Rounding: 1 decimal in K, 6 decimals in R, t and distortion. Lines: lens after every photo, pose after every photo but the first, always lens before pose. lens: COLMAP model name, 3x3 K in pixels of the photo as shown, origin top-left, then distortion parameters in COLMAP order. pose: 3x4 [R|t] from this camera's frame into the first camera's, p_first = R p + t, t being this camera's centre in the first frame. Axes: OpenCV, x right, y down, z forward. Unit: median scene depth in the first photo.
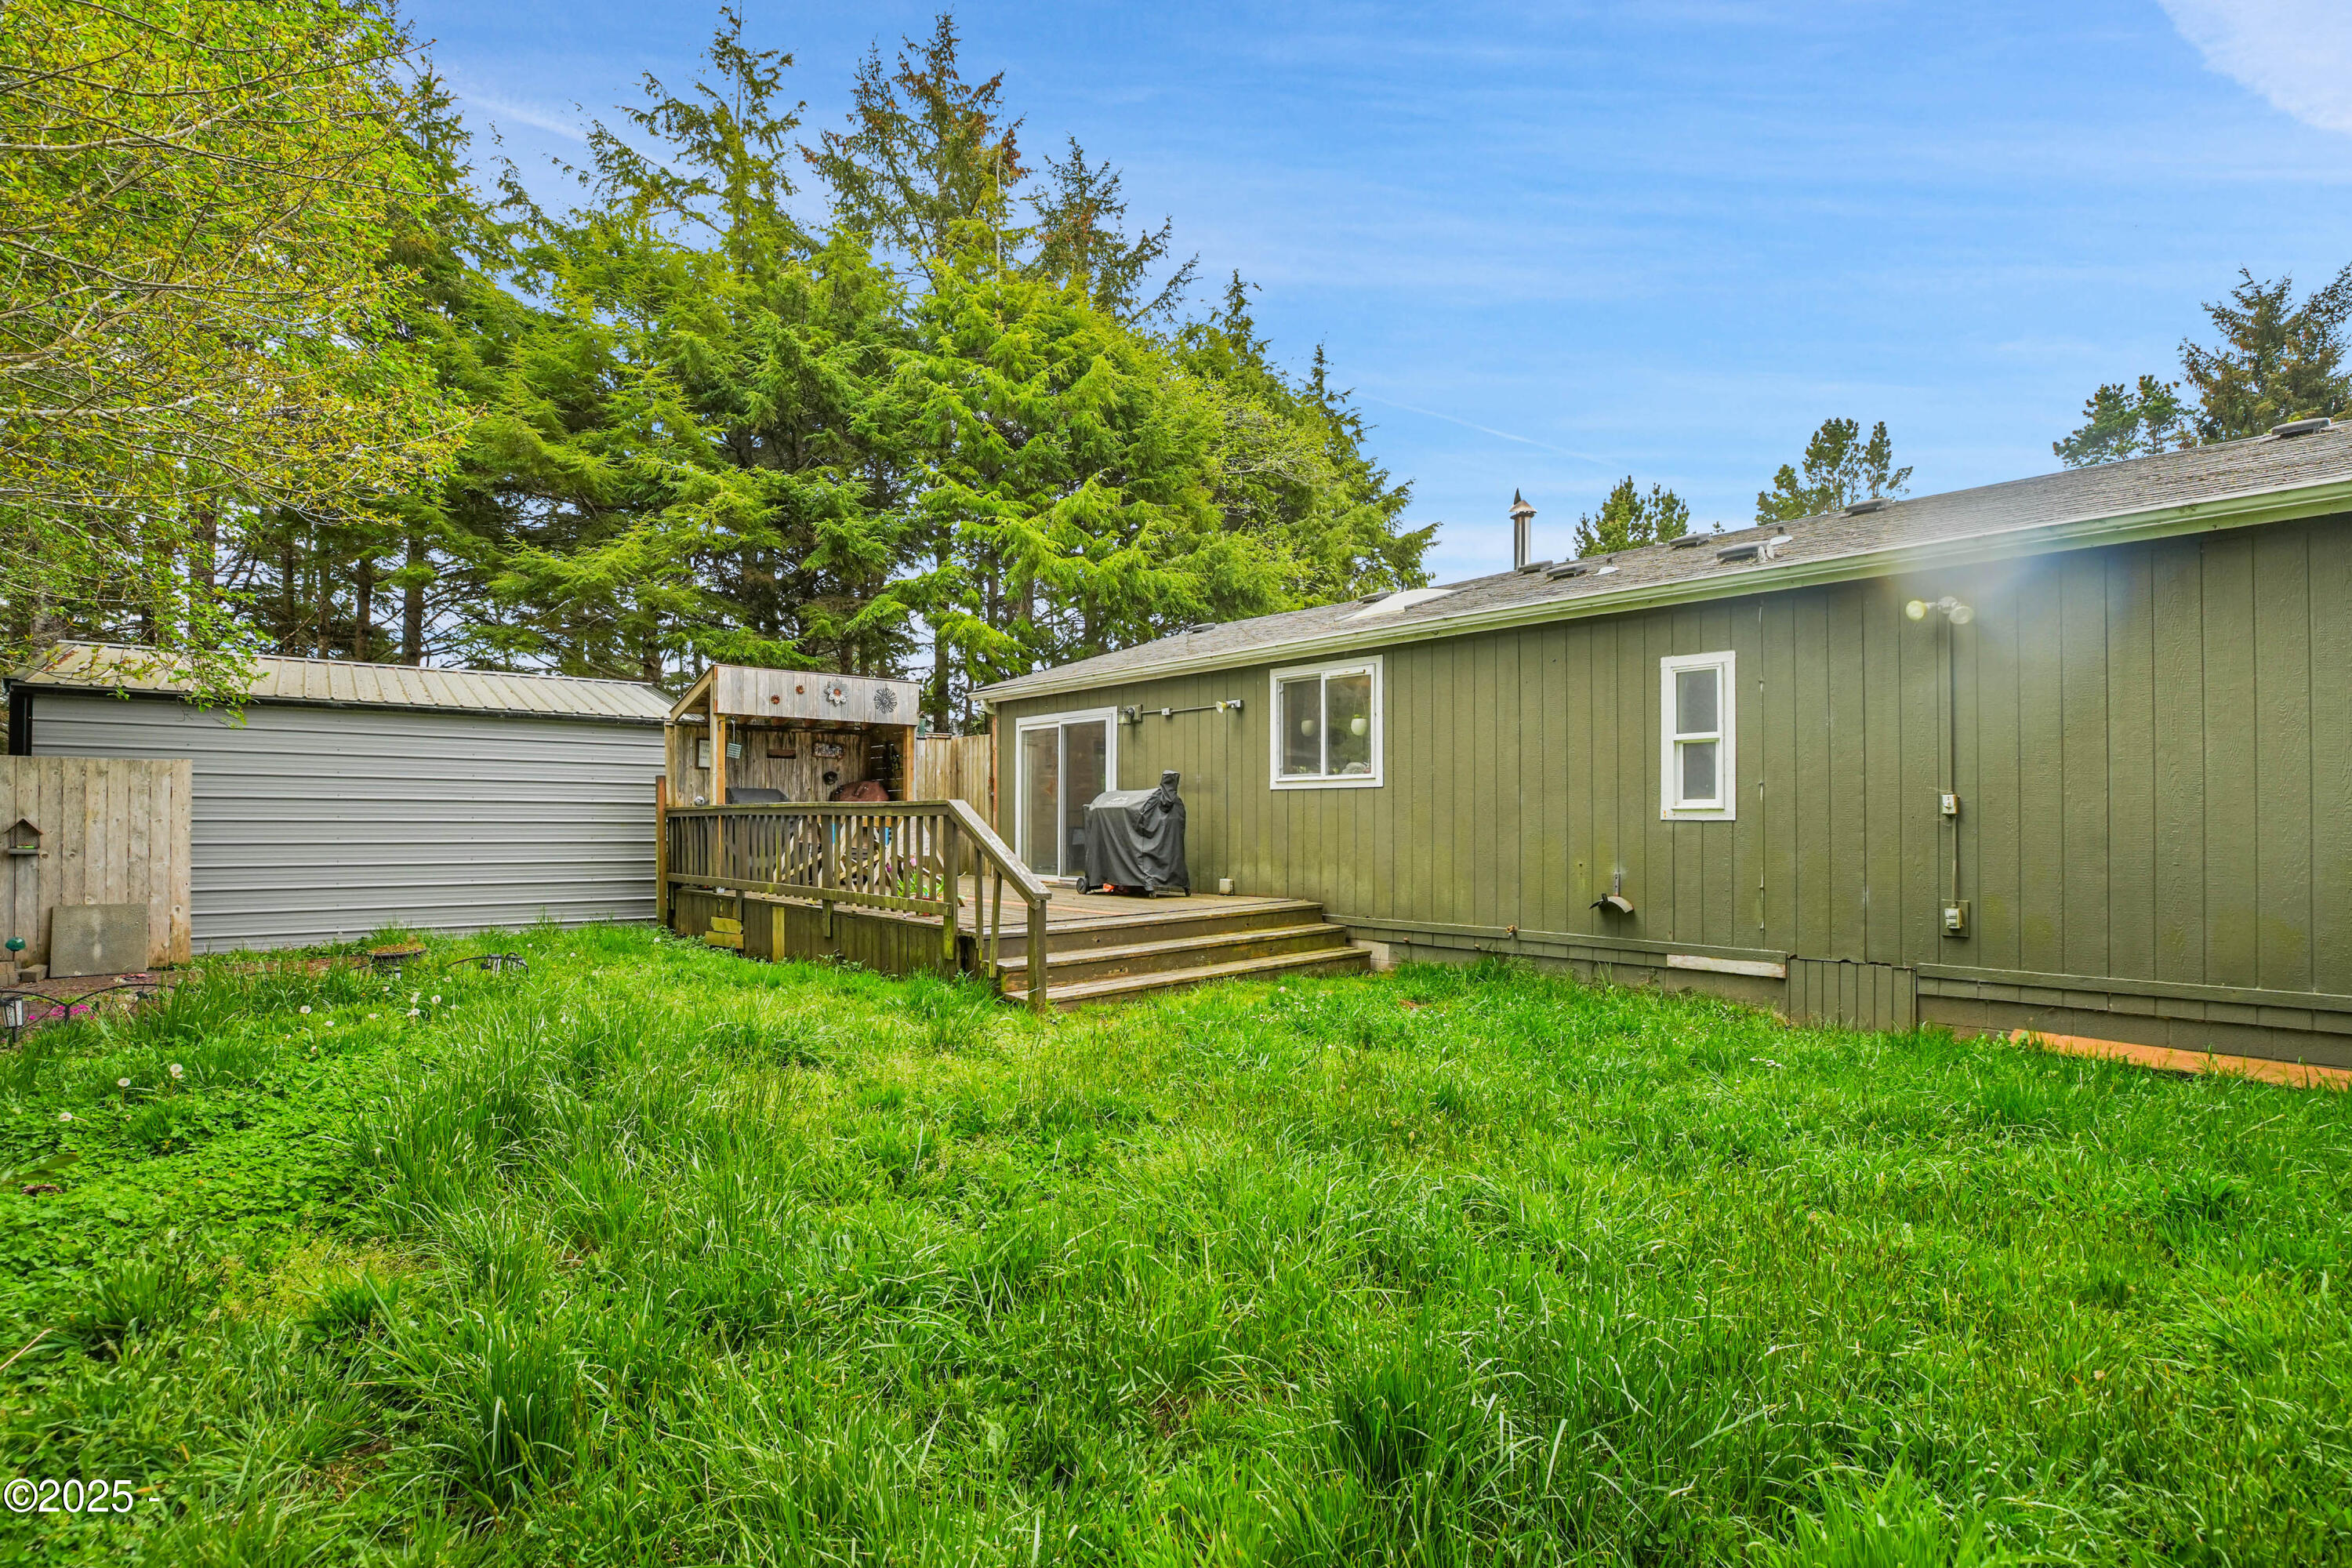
lens RADIAL K [[1129.0, 0, 1158.2], [0, 1129.0, 816.2], [0, 0, 1]] dist [-0.031837, 0.001894]
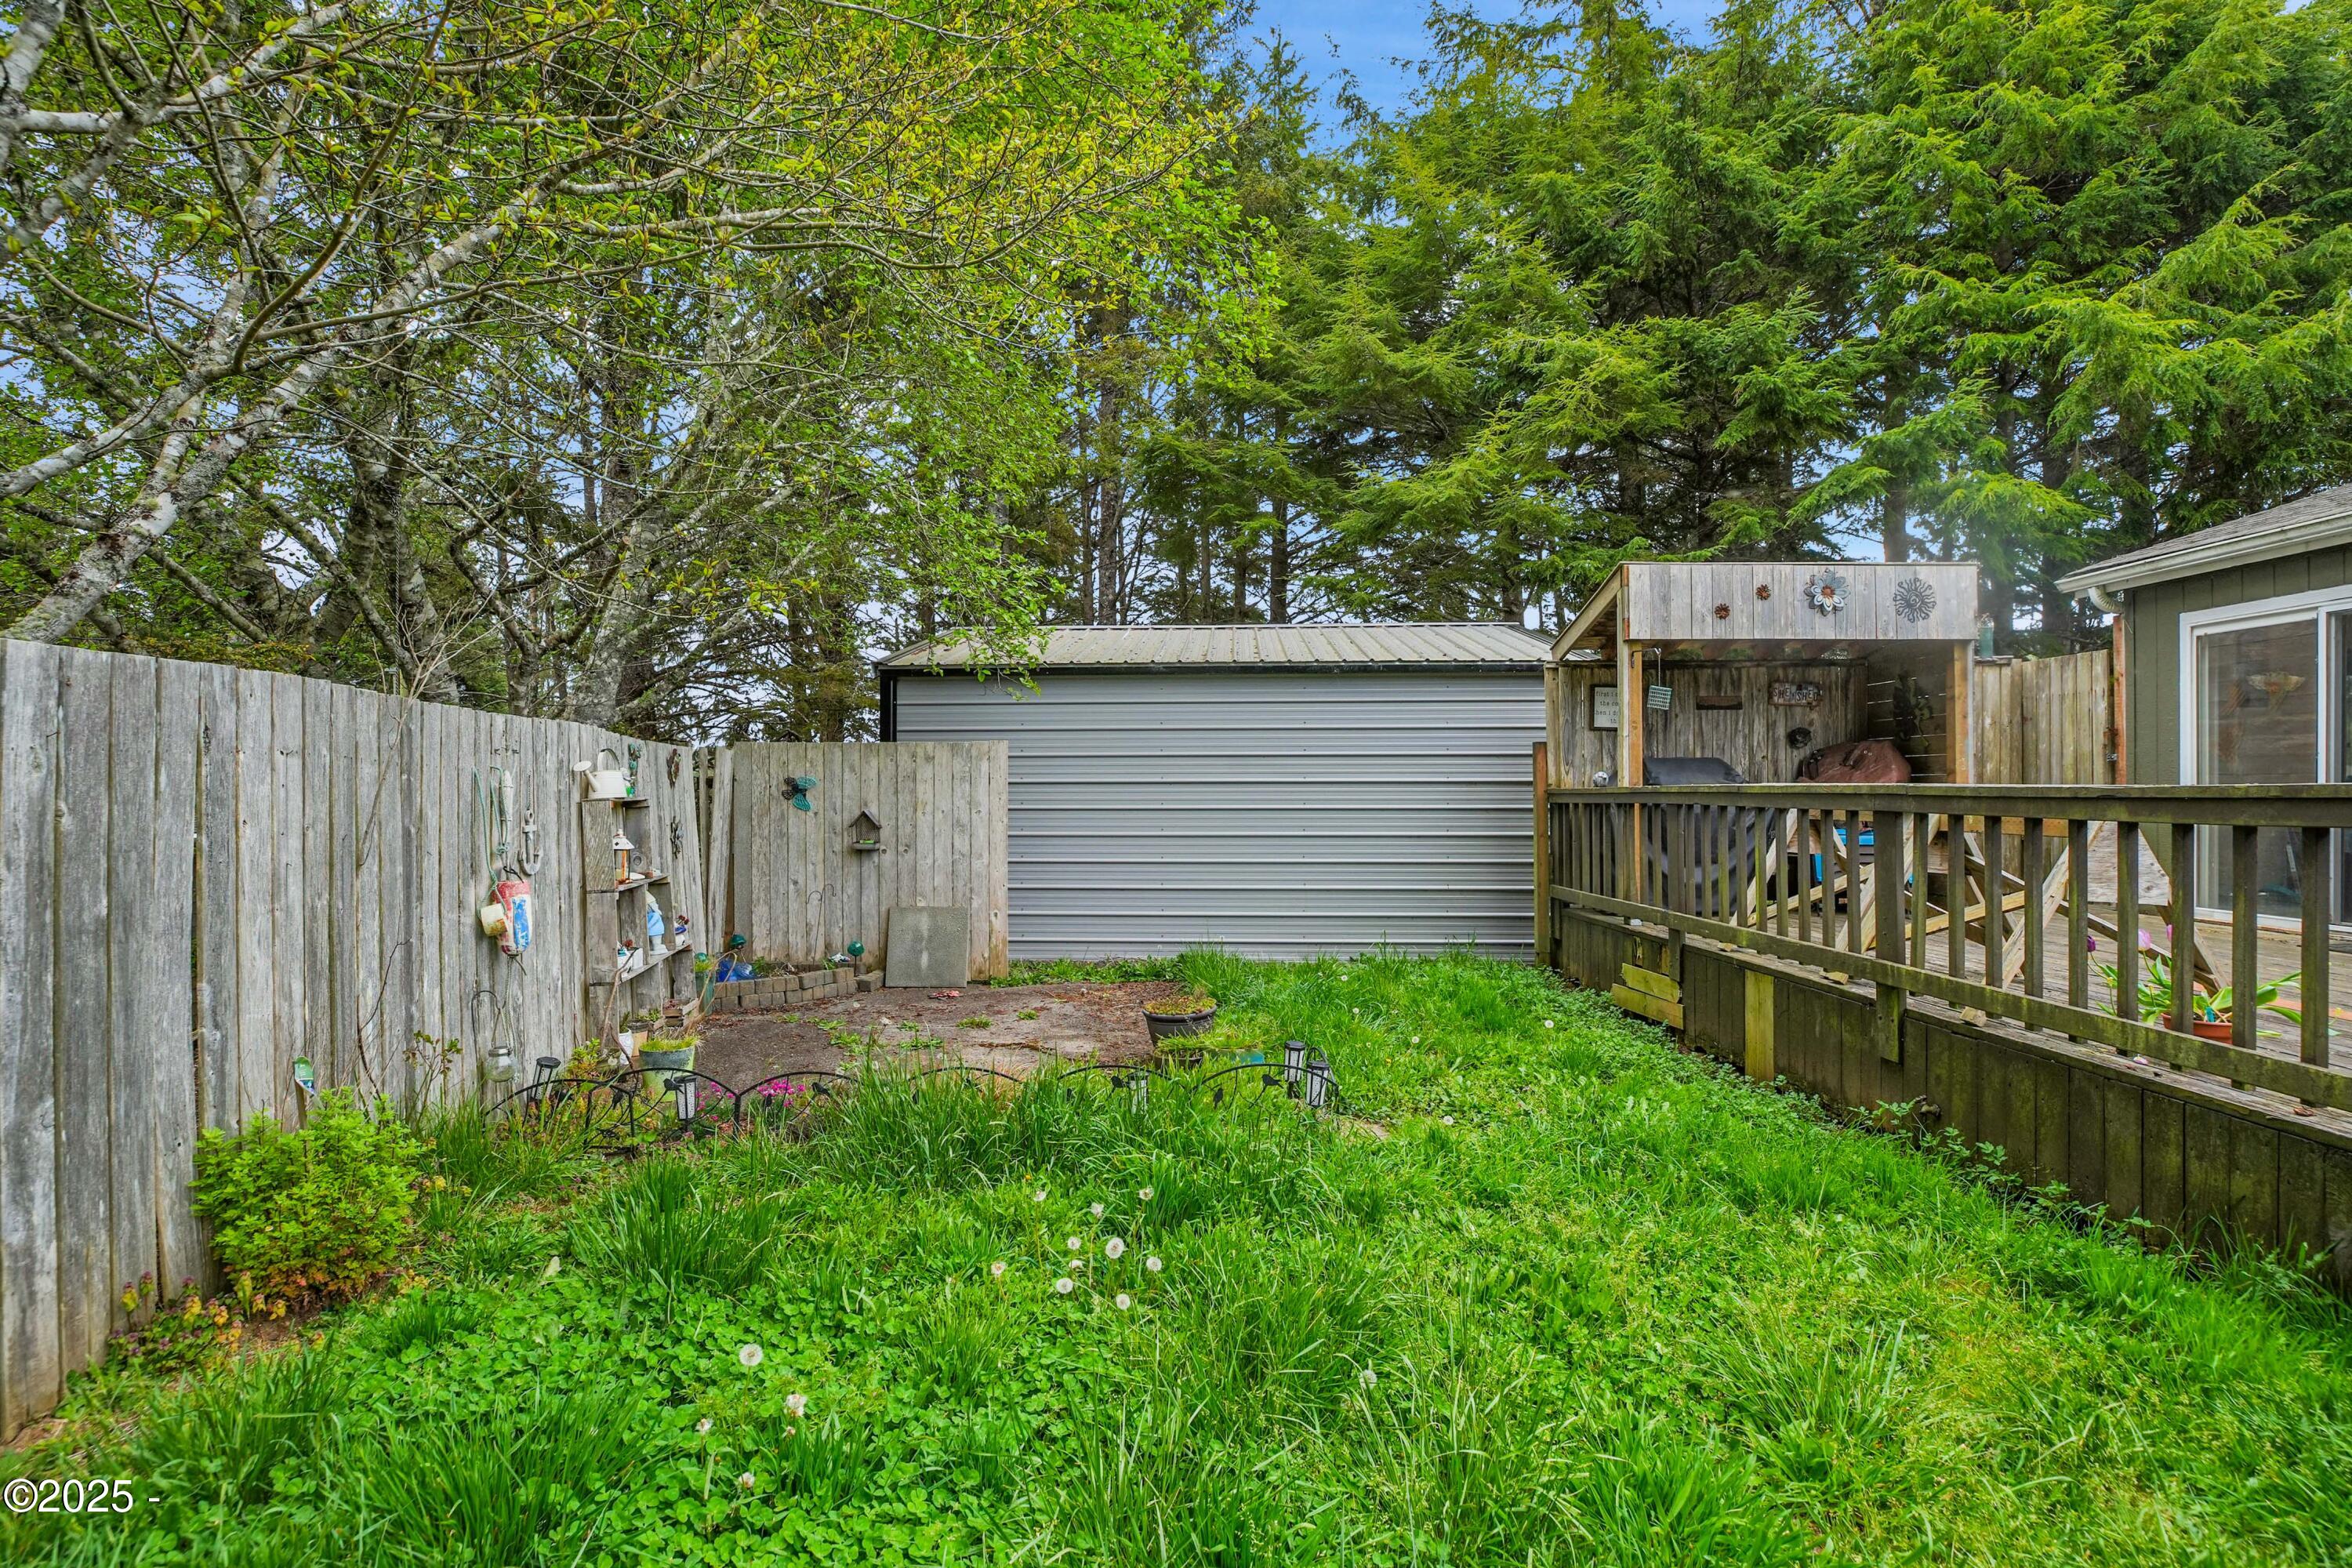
lens RADIAL K [[1142.3, 0, 1176.0], [0, 1142.3, 784.0], [0, 0, 1]] dist [-0.044974, 0.012635]
pose [[0.761742, -0.009124, -0.647816, -0.149612], [0.009048, 0.999953, -0.003445, -0.009673], [0.647817, -0.003237, 0.761789, 0.300482]]
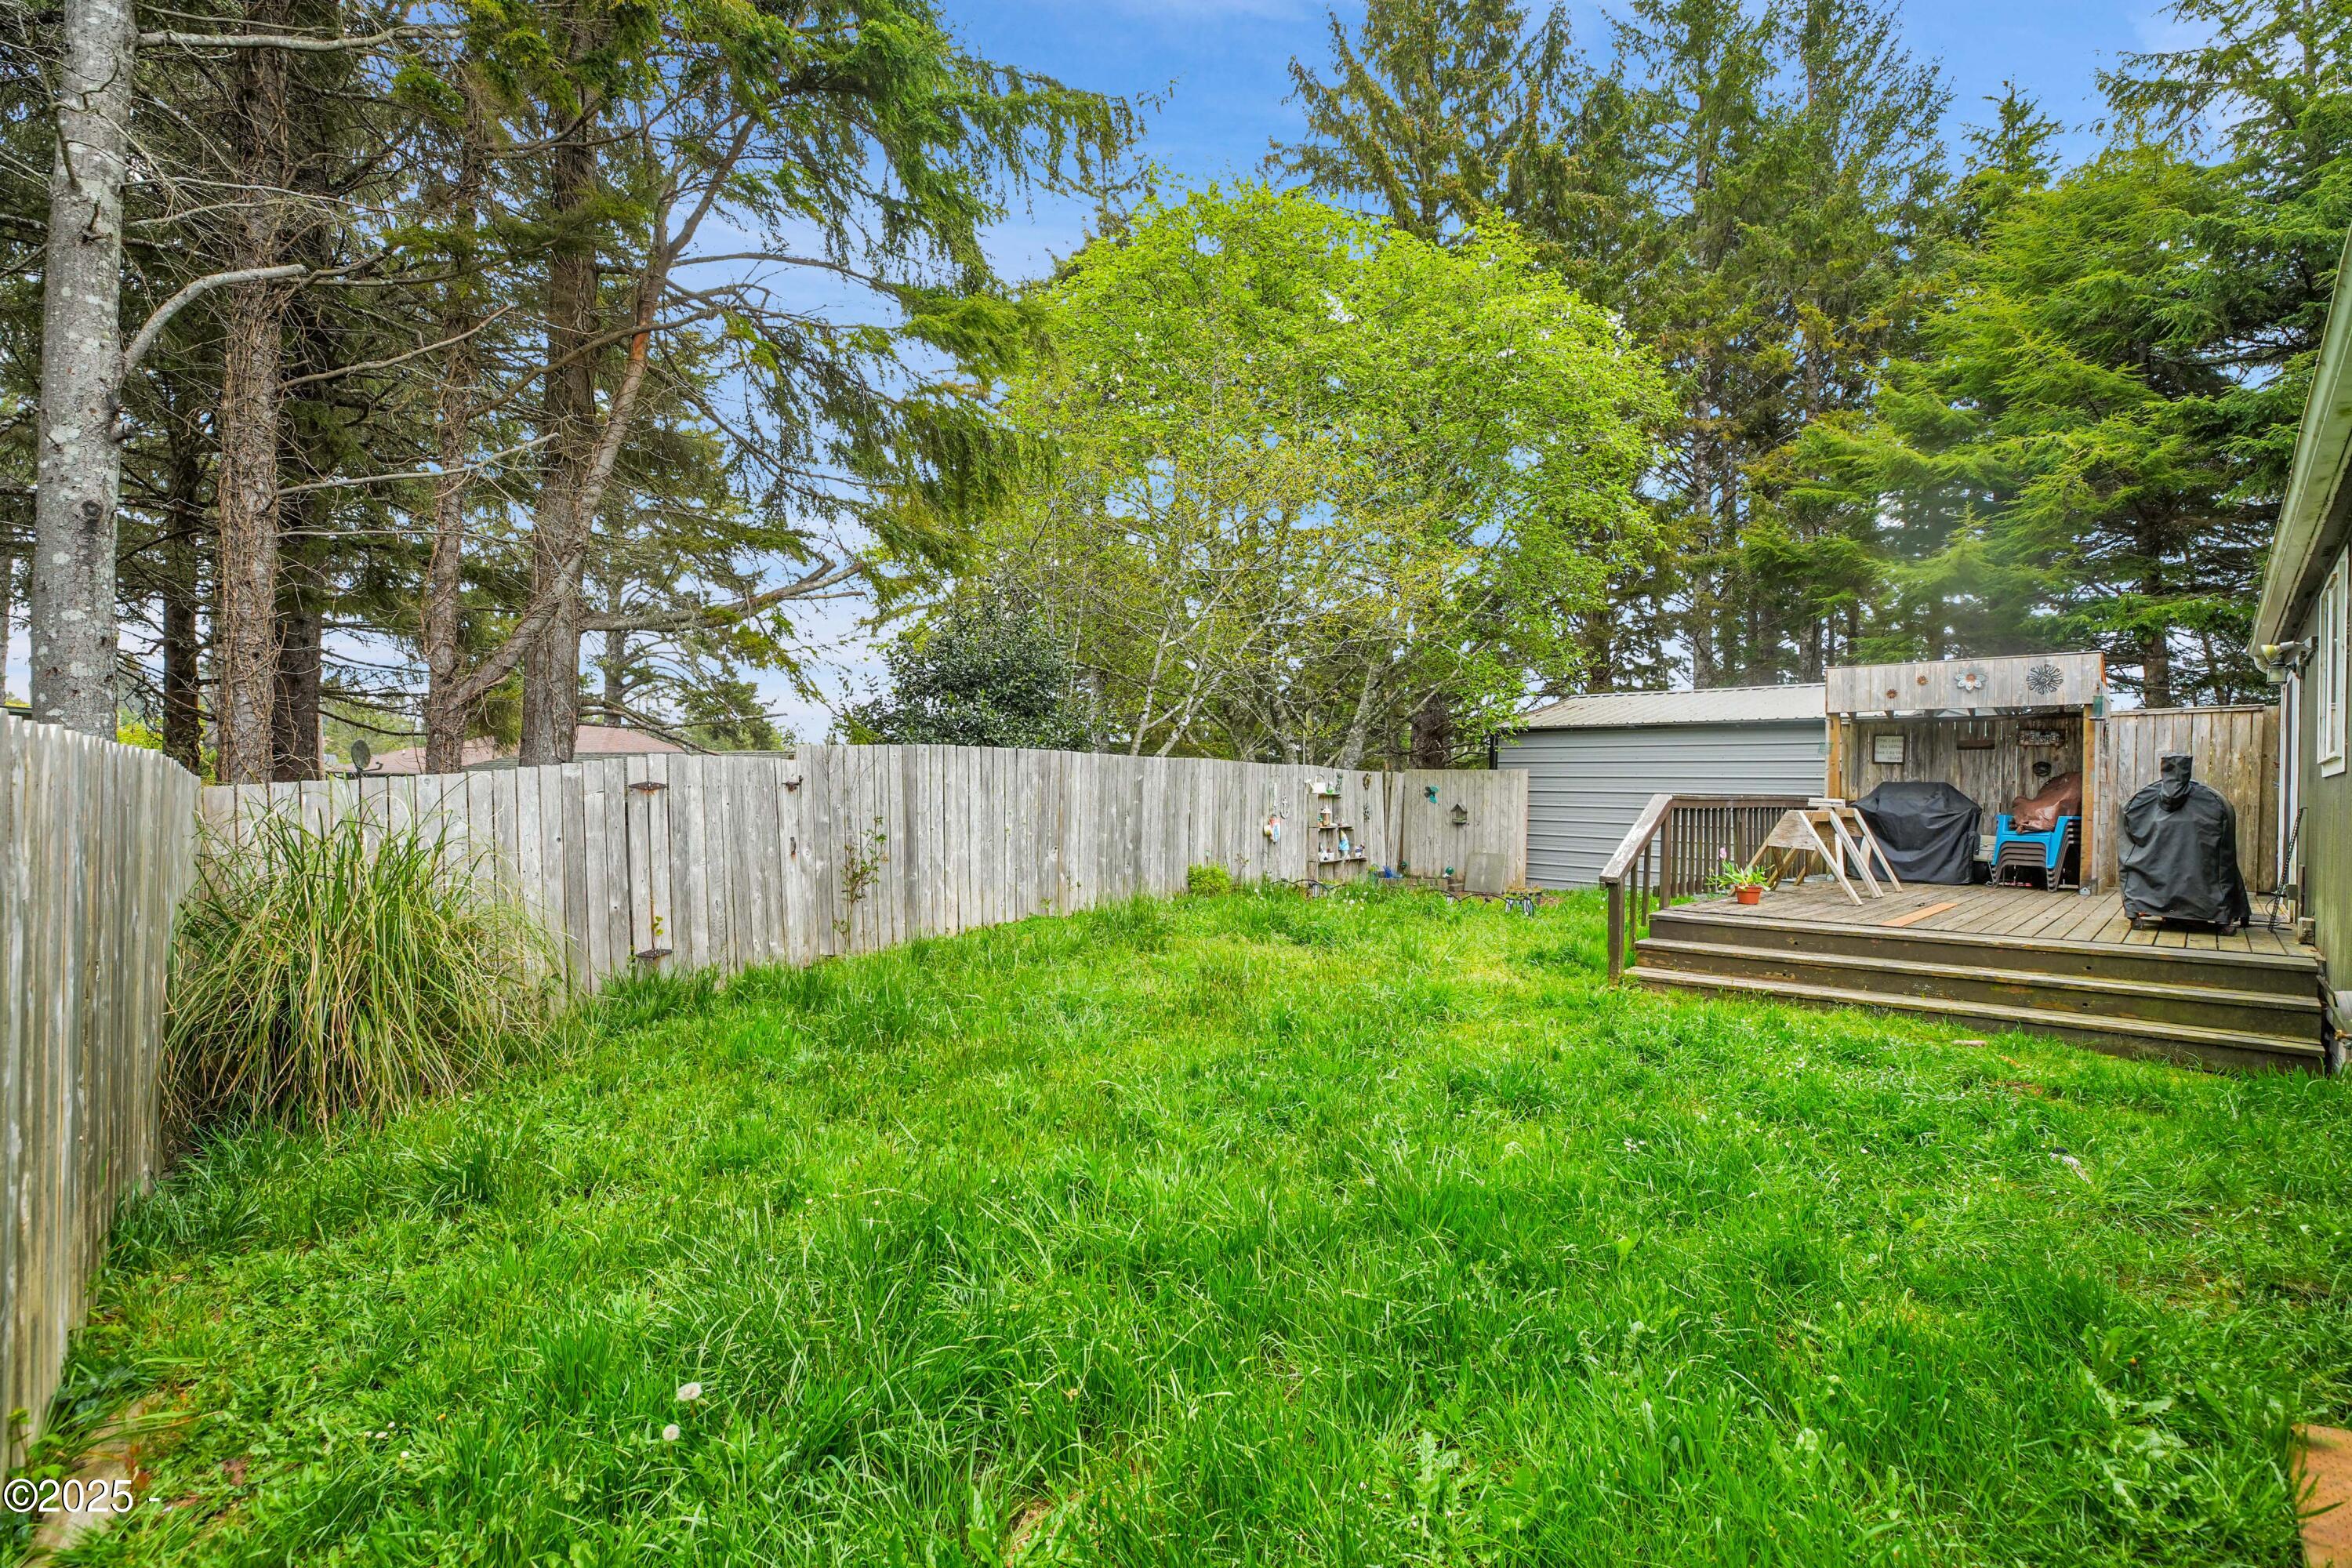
lens RADIAL K [[1067.5, 0, 1176.0], [0, 1067.5, 784.0], [0, 0, 1]] dist [0.000704, 0.000167]
pose [[0.087552, -0.009131, -0.996118, 0.485636], [-0.014307, 0.999843, -0.010422, -0.003610], [0.996057, 0.015164, 0.087408, 0.247995]]
